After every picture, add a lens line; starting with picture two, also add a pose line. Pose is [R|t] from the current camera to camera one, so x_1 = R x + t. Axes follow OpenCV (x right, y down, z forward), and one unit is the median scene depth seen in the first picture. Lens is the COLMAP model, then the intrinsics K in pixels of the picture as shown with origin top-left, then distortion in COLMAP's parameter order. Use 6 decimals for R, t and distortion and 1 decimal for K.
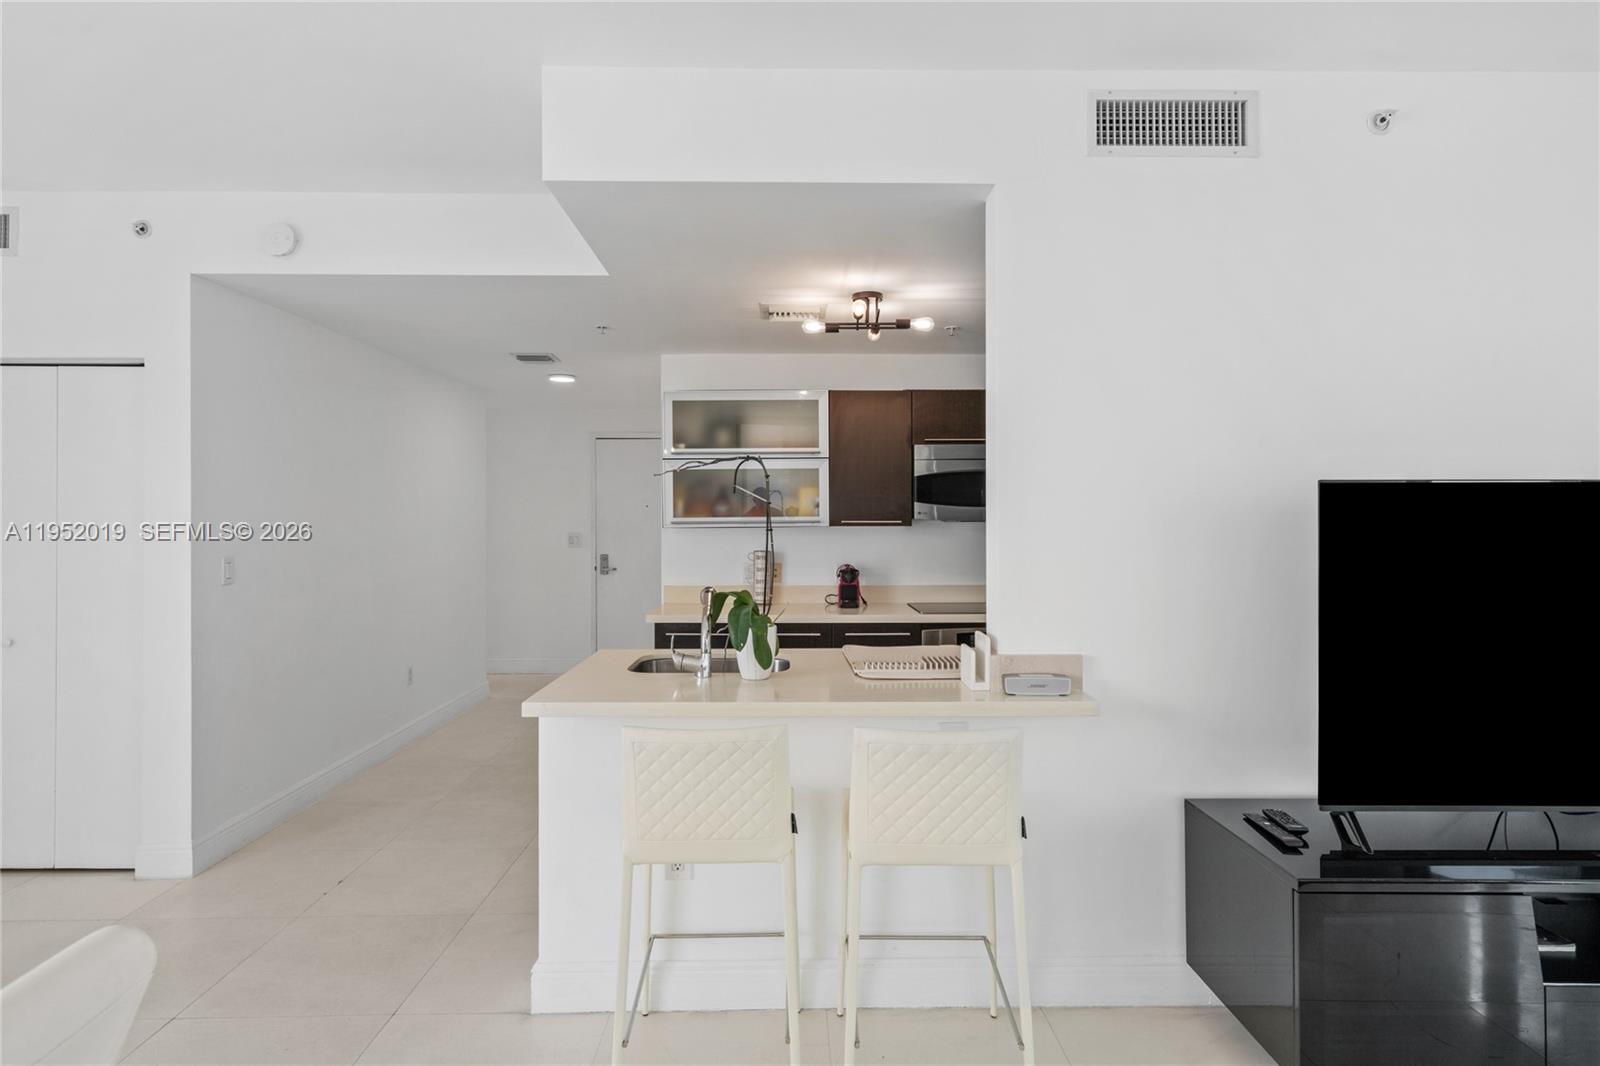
lens RADIAL K [[855.4, 0, 800.0], [0, 855.4, 533.0], [0, 0, 1]] dist [0.002059, 0.000307]
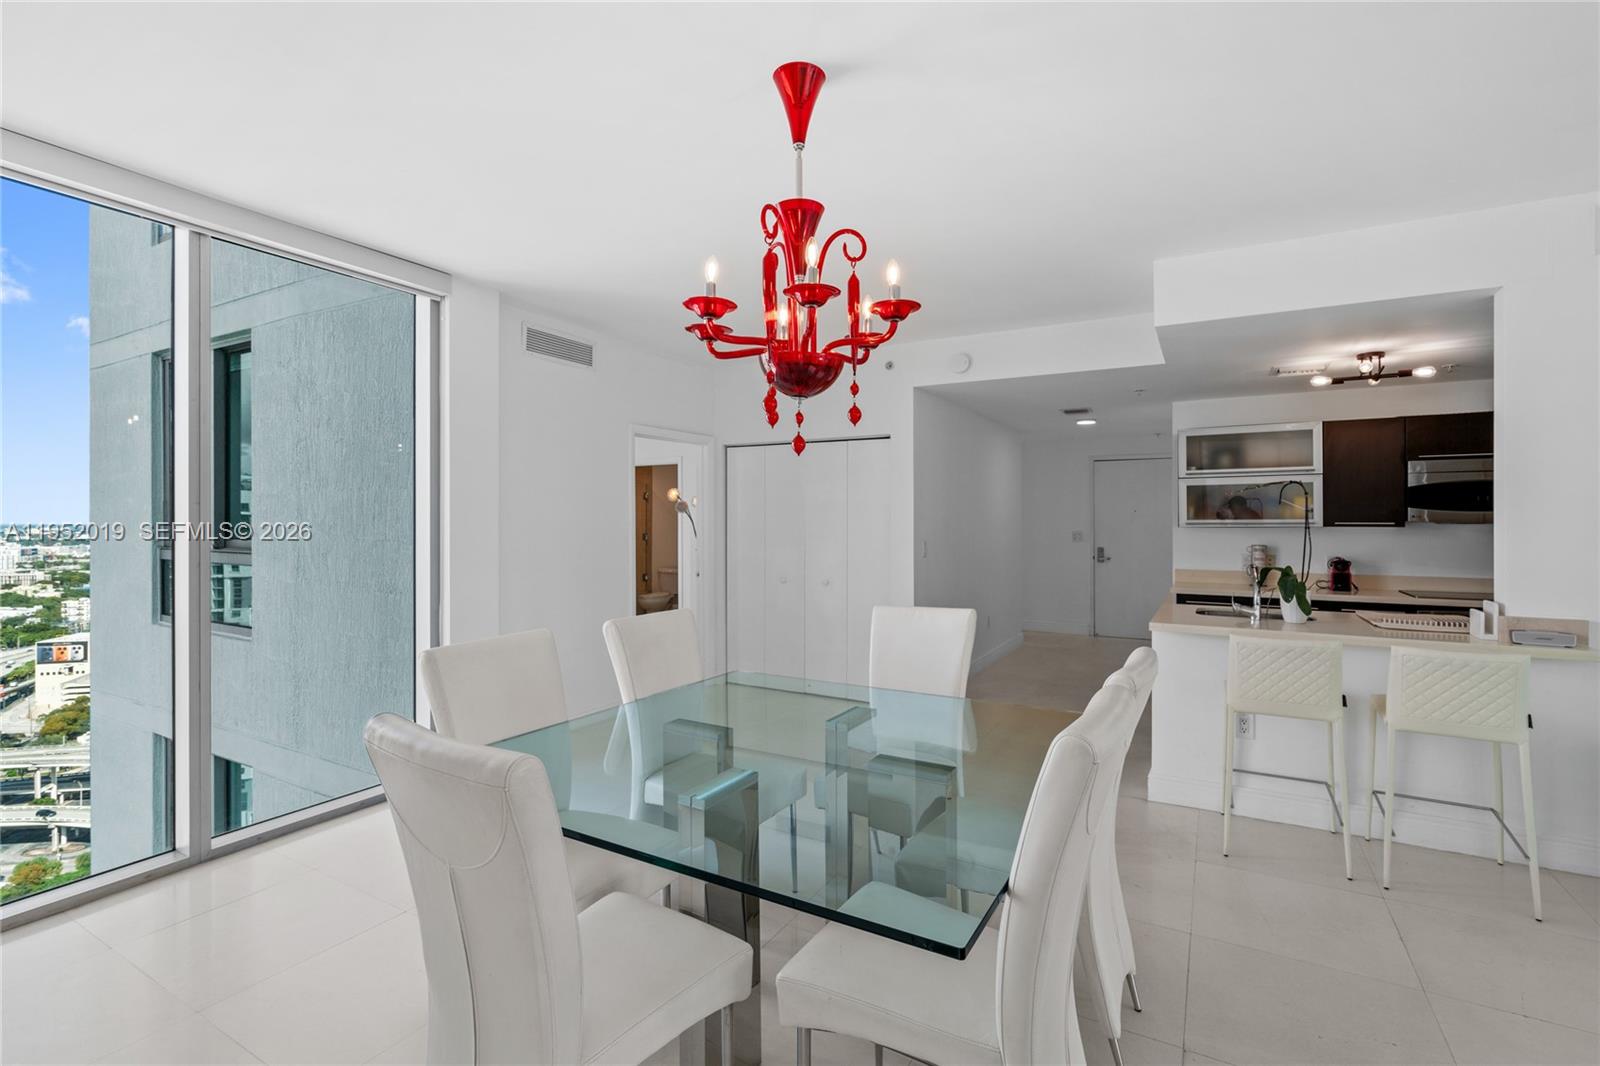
lens RADIAL K [[728.7, 0, 802.6], [0, 728.7, 524.7], [0, 0, 1]] dist [-0.002886, 0.000065]
pose [[0.864565, 0.005573, -0.502491, -0.096182], [-0.011581, 0.999894, -0.008837, 0.007813], [0.502388, 0.013460, 0.864537, -0.353330]]
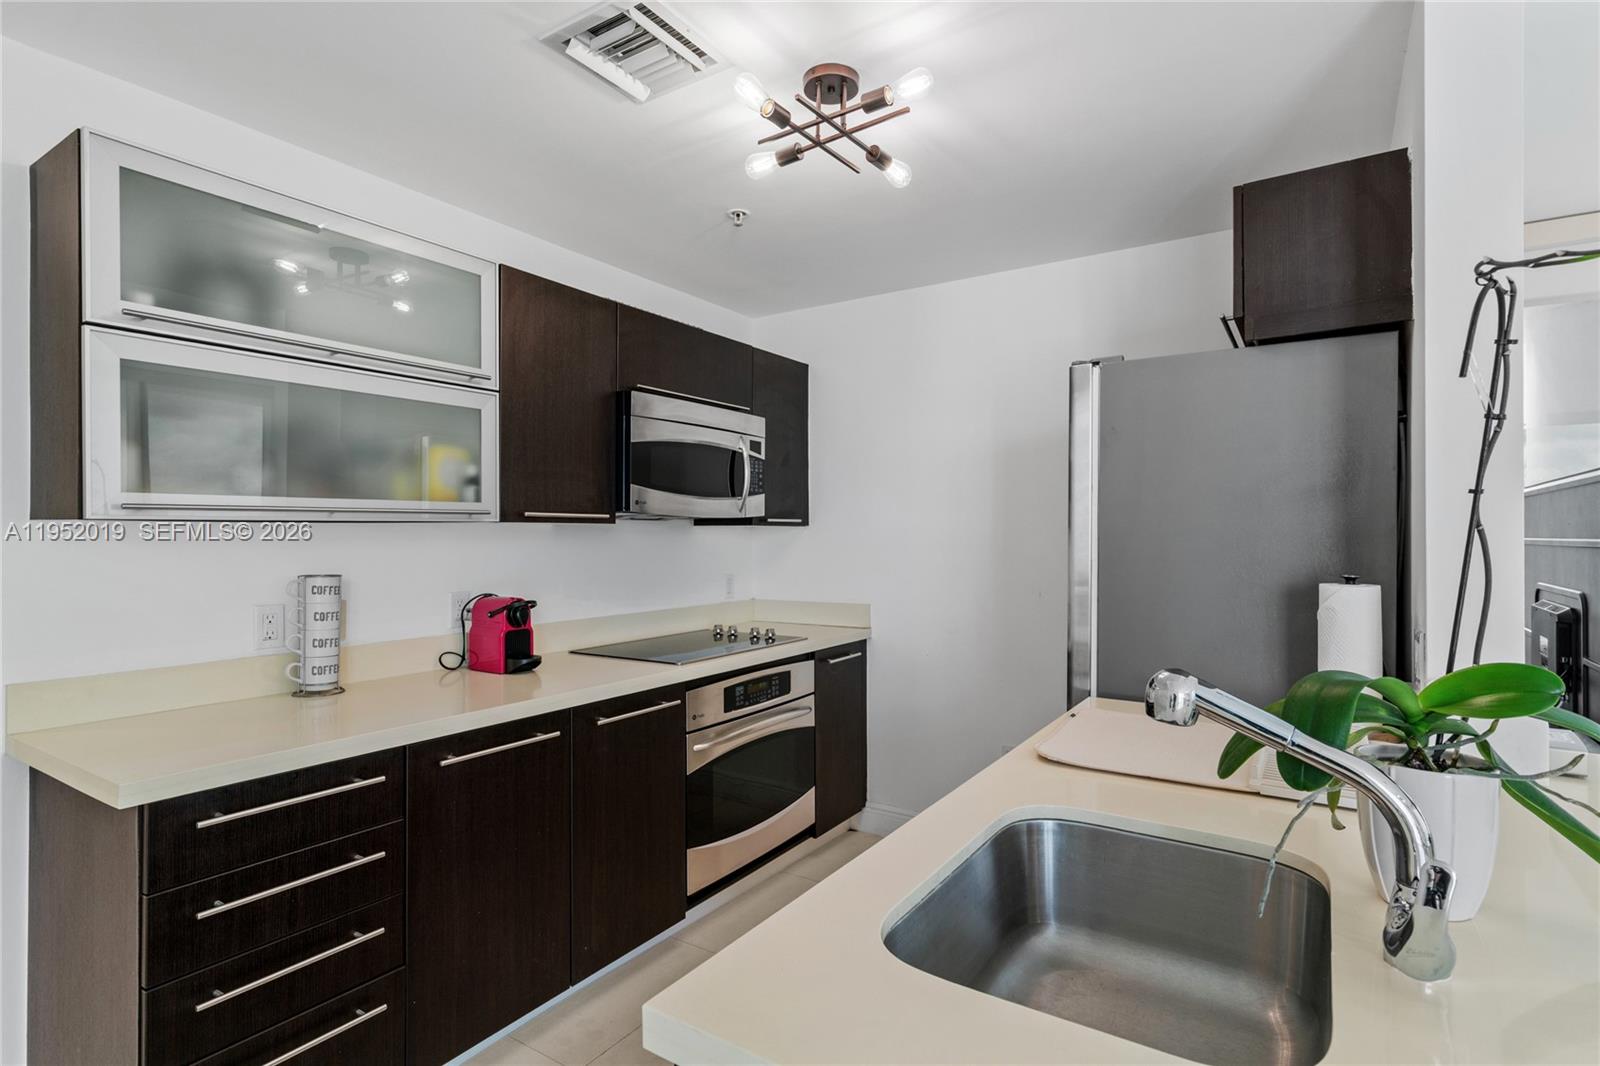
lens RADIAL K [[791.3, 0, 800.0], [0, 791.3, 533.0], [0, 0, 1]] dist [-0.000083, -0.000022]
pose [[0.561590, 0.004523, 0.827404, -0.273220], [0.008787, 0.999896, -0.011430, 0.006308], [-0.827369, 0.013689, 0.561492, 0.600146]]
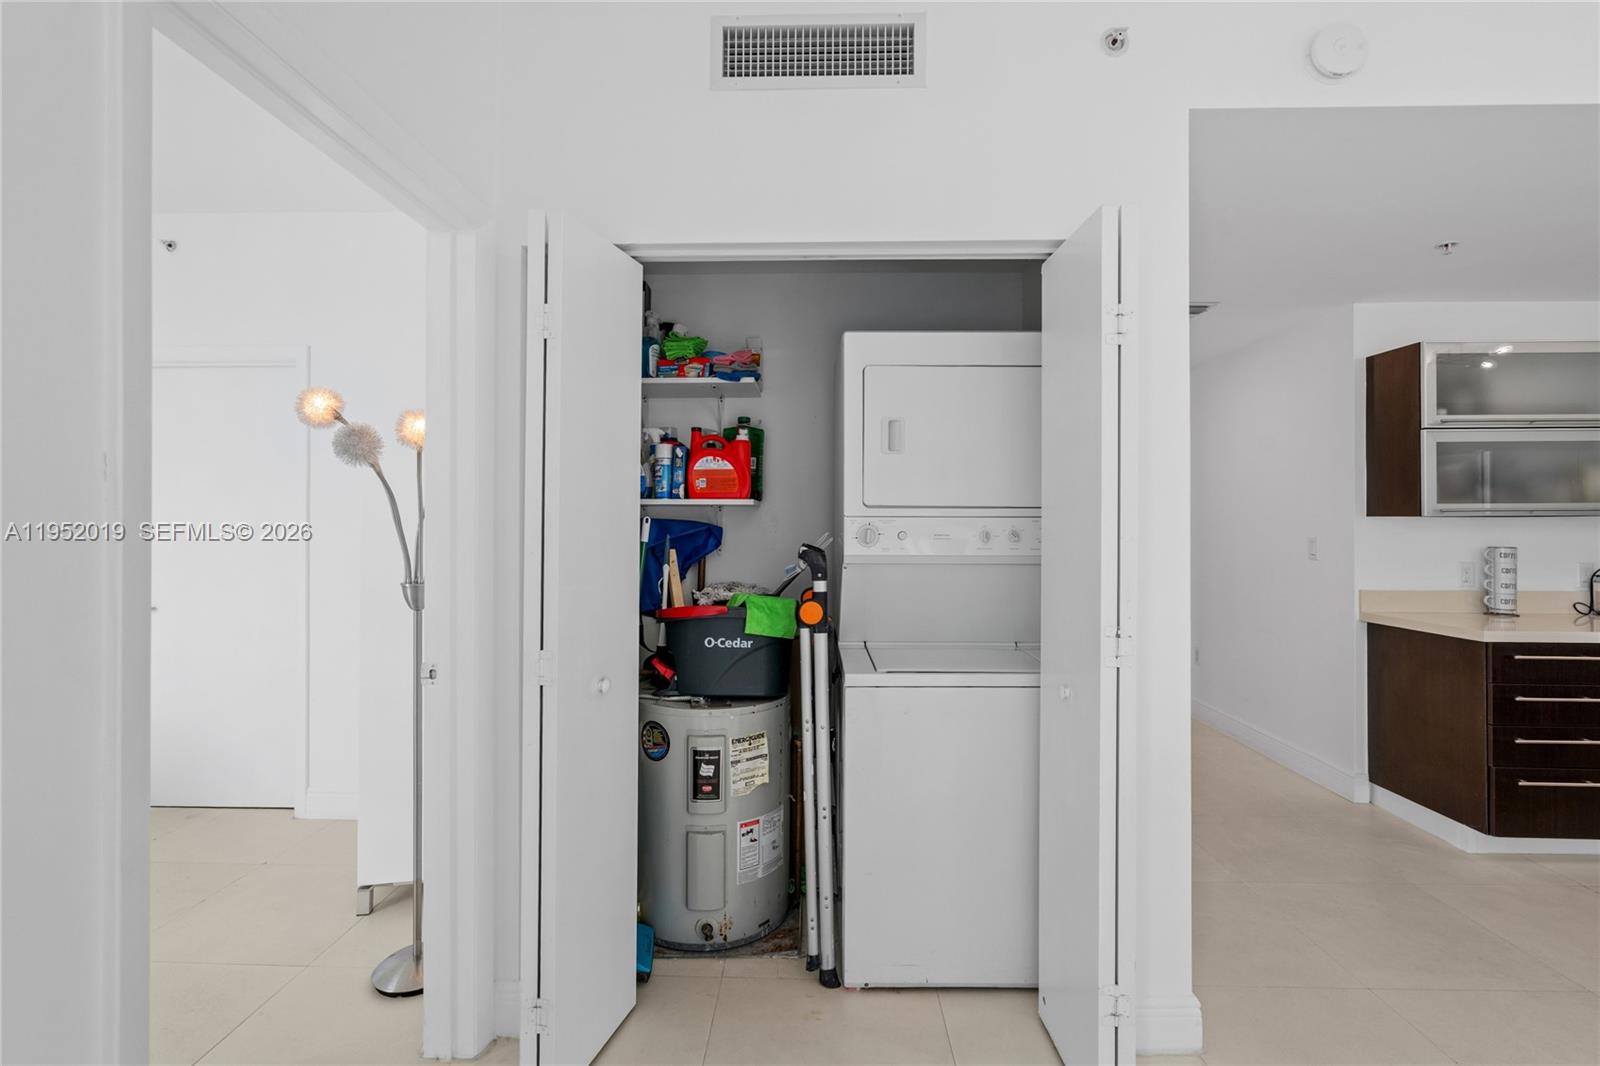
lens RADIAL K [[705.4, 0, 791.6], [0, 705.4, 524.9], [0, 0, 1]] dist [0.001117, 0.000317]
pose [[0.999040, 0.005140, -0.043506, -0.737621], [-0.005998, 0.999789, -0.019624, 0.018933], [0.043396, 0.019866, 0.998860, 0.343326]]
